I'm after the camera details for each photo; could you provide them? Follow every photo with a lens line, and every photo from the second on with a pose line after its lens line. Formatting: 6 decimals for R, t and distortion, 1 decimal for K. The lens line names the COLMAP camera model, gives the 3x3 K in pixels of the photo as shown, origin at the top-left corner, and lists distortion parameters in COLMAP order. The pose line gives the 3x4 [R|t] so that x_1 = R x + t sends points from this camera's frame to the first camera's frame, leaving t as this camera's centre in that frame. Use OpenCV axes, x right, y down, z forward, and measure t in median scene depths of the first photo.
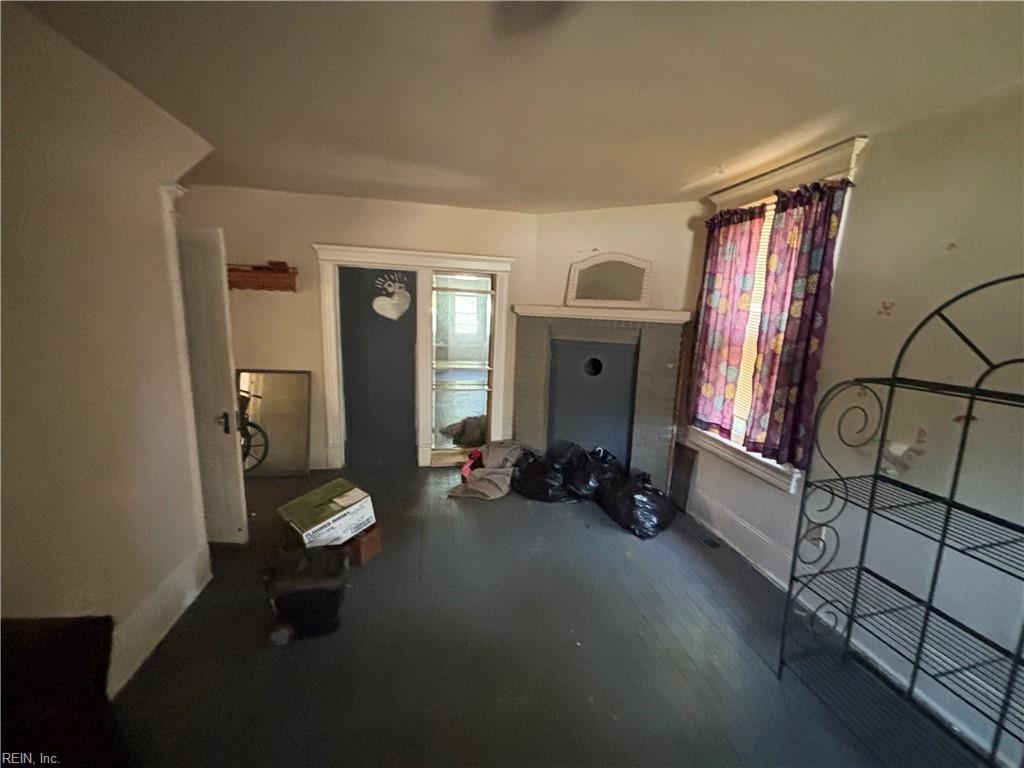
lens RADIAL K [[411.7, 0, 510.7], [0, 411.7, 382.6], [0, 0, 1]] dist [0.009552, -0.000499]
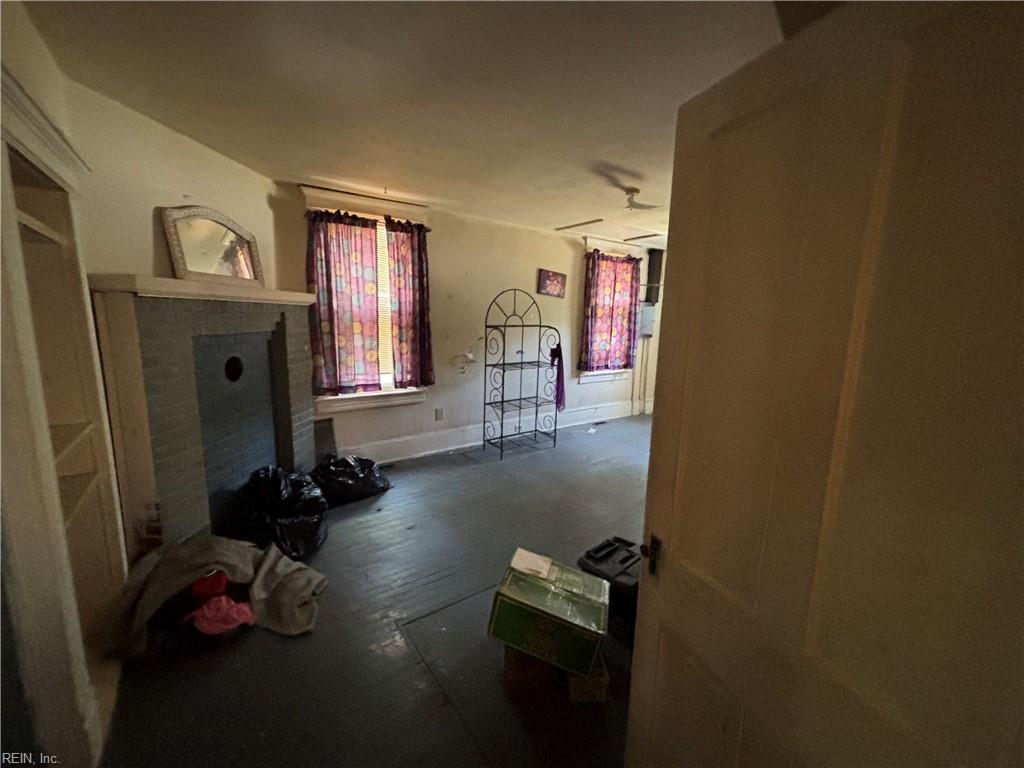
lens RADIAL K [[411.7, 0, 510.7], [0, 411.7, 382.6], [0, 0, 1]] dist [0.009552, -0.000499]
pose [[-0.411389, -0.204797, 0.888154, -0.913293], [0.118072, 0.954245, 0.274728, -0.222972], [-0.903780, 0.217886, -0.368385, 1.172947]]
